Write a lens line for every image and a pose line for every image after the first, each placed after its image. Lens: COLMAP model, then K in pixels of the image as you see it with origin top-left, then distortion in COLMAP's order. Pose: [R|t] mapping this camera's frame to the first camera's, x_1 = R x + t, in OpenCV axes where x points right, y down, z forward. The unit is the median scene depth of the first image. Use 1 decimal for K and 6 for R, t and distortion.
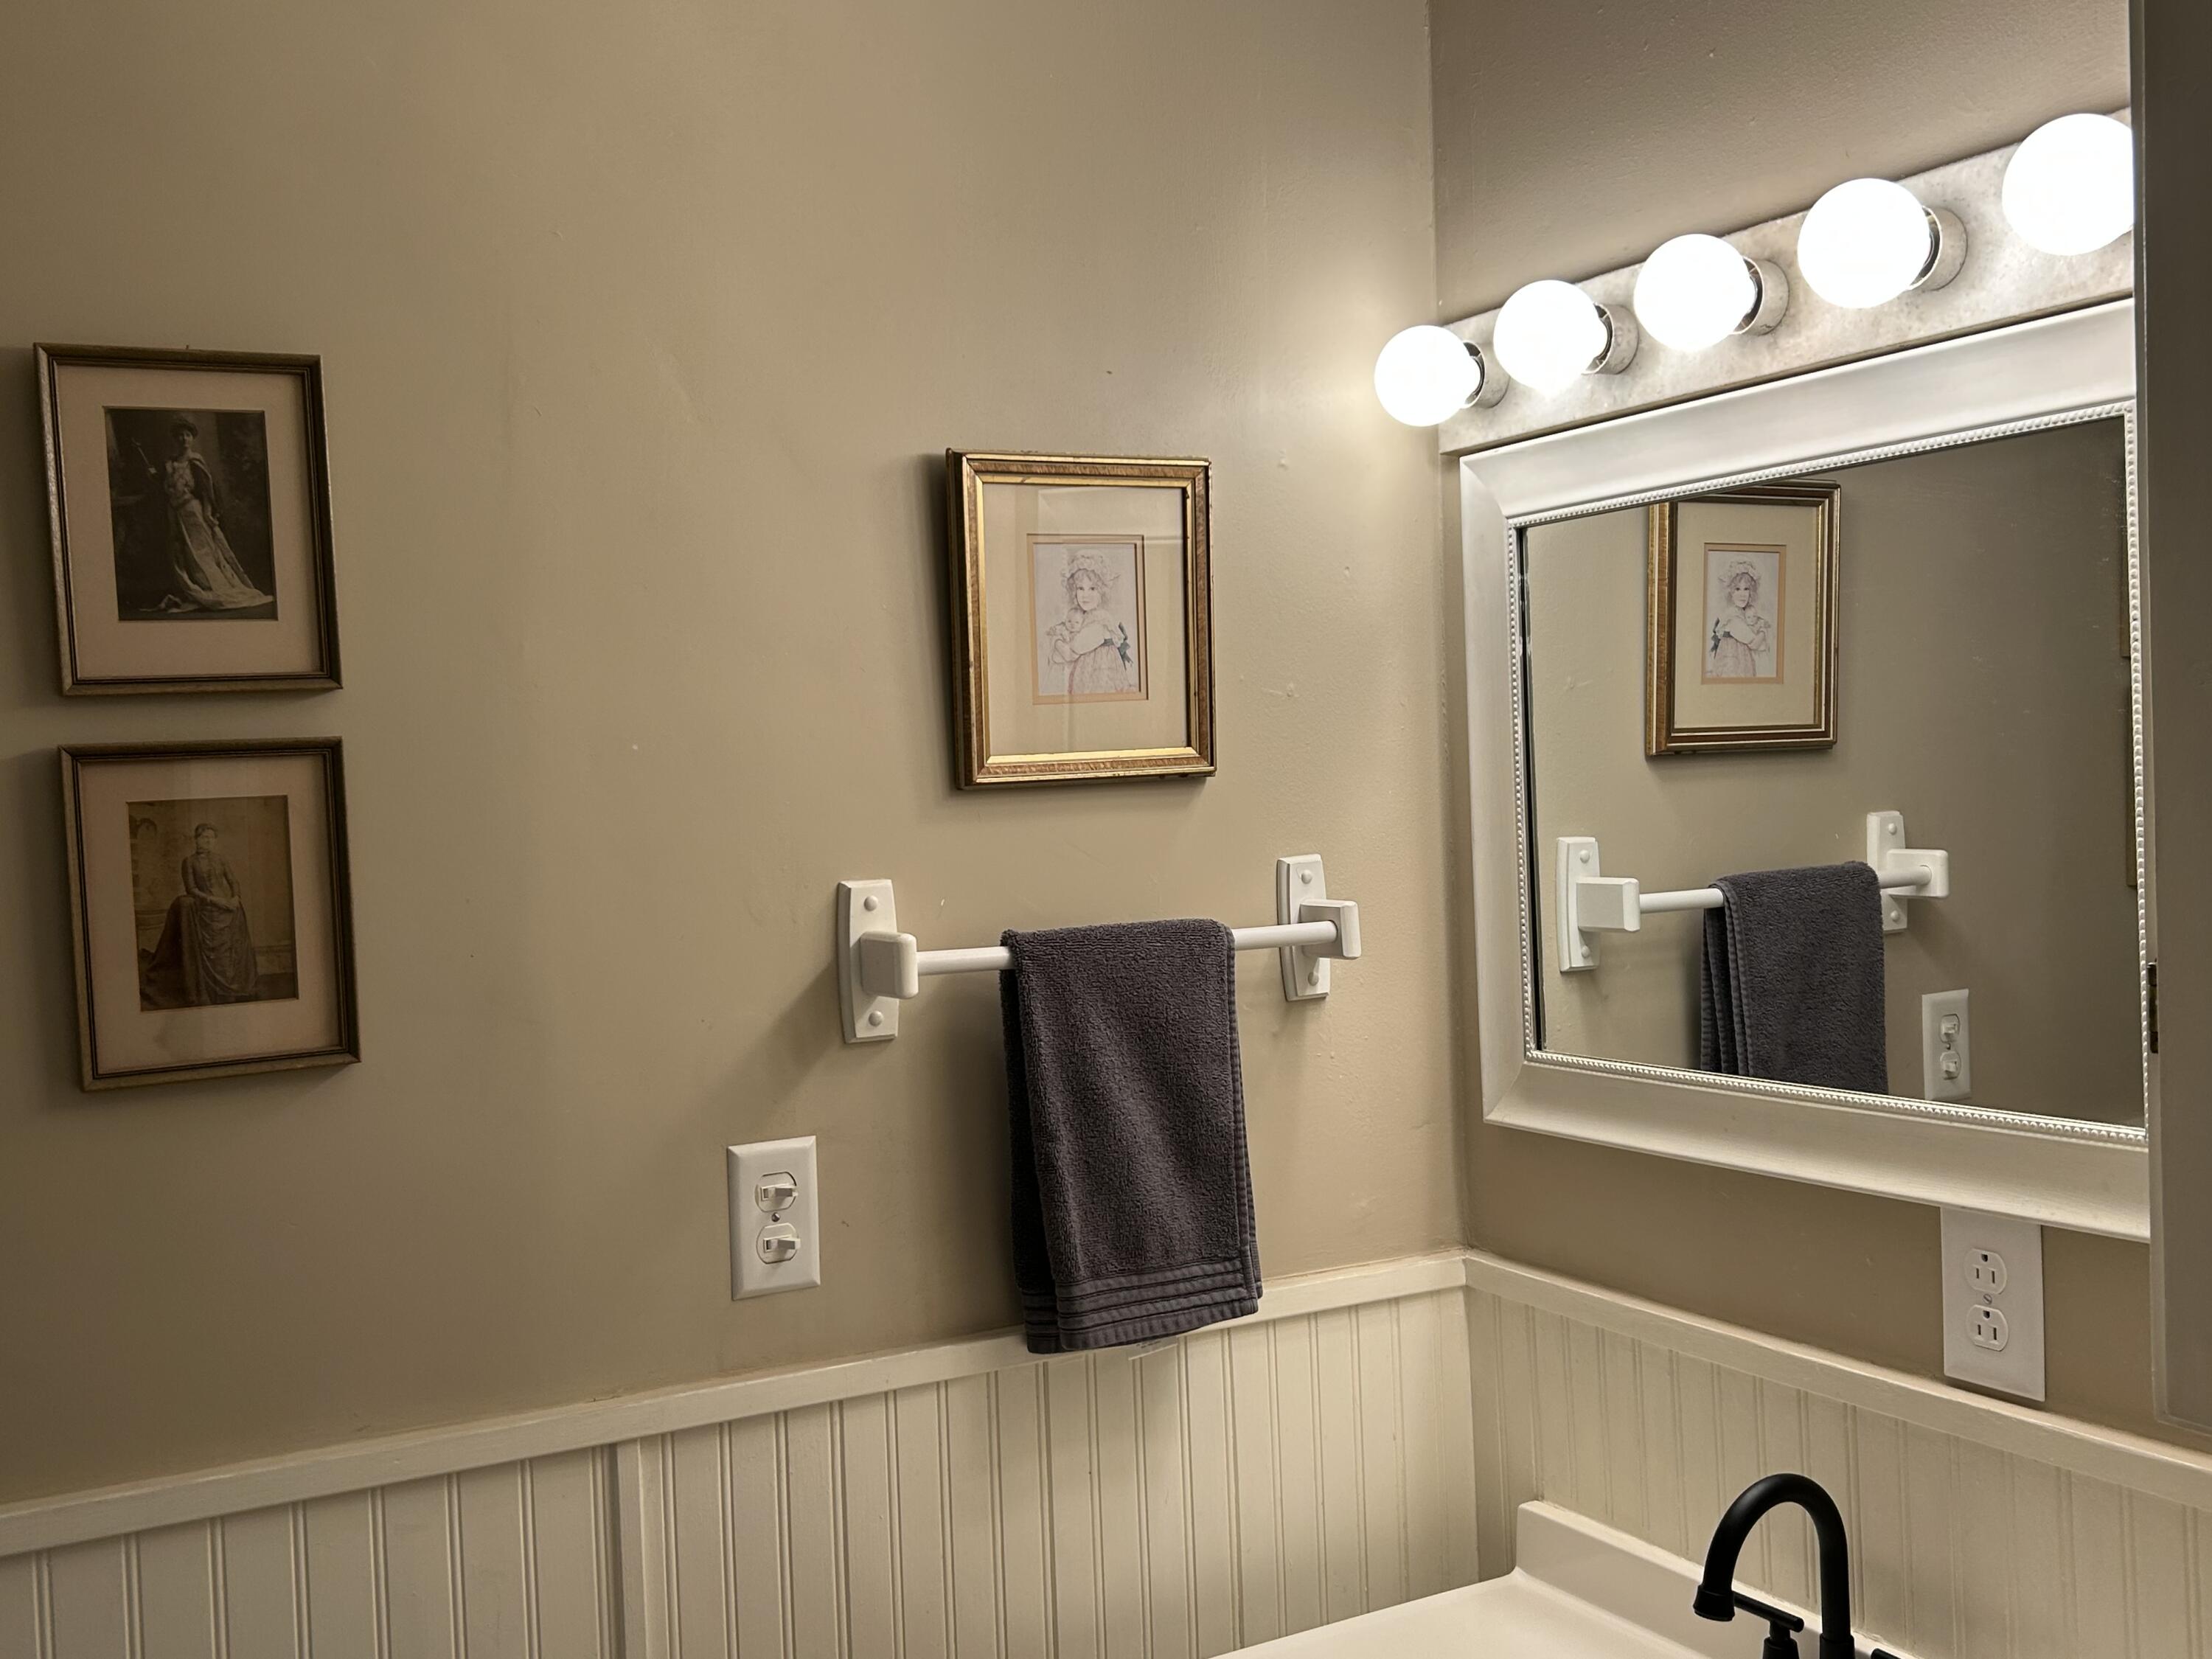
lens RADIAL K [[2189.7, 0, 1137.5], [0, 2189.7, 835.5], [0, 0, 1]] dist [0.204594, -0.531112]
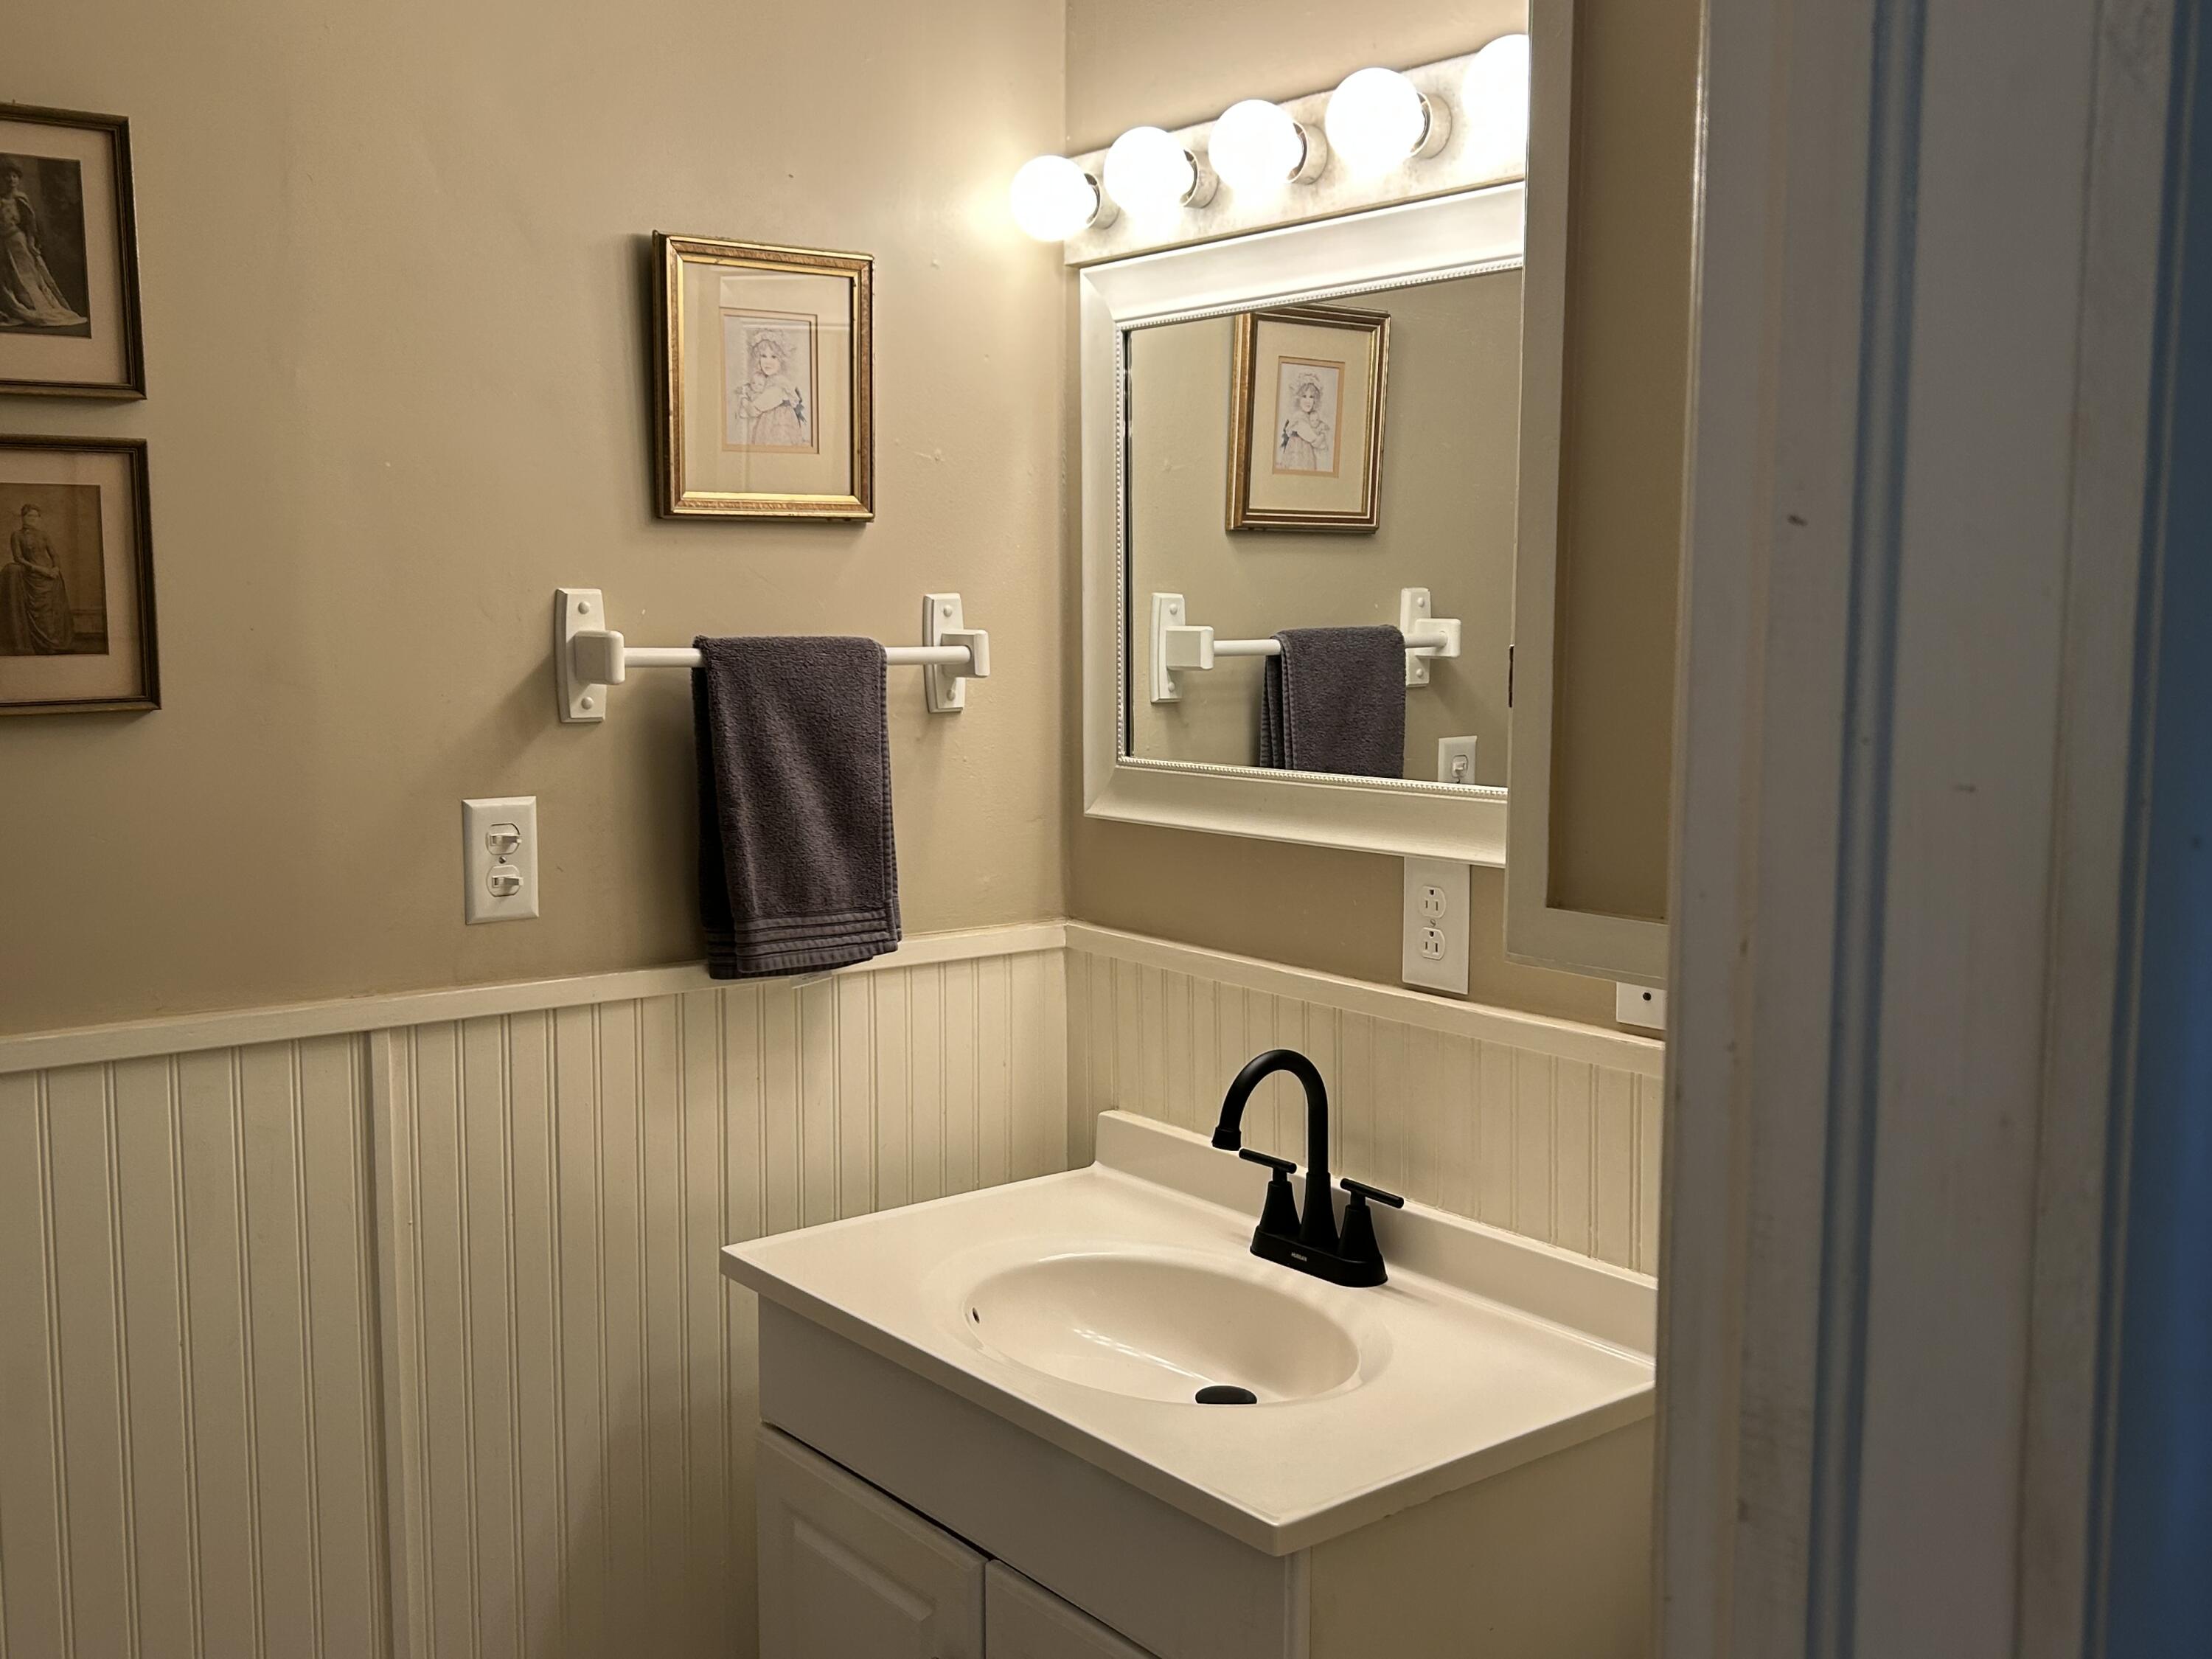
lens RADIAL K [[2189.7, 0, 1137.5], [0, 2189.7, 835.5], [0, 0, 1]] dist [0.204594, -0.531112]
pose [[0.987841, 0.021913, 0.153917, -0.004722], [-0.033604, 0.996709, 0.073772, 0.053905], [-0.151793, -0.078047, 0.985326, -0.256207]]
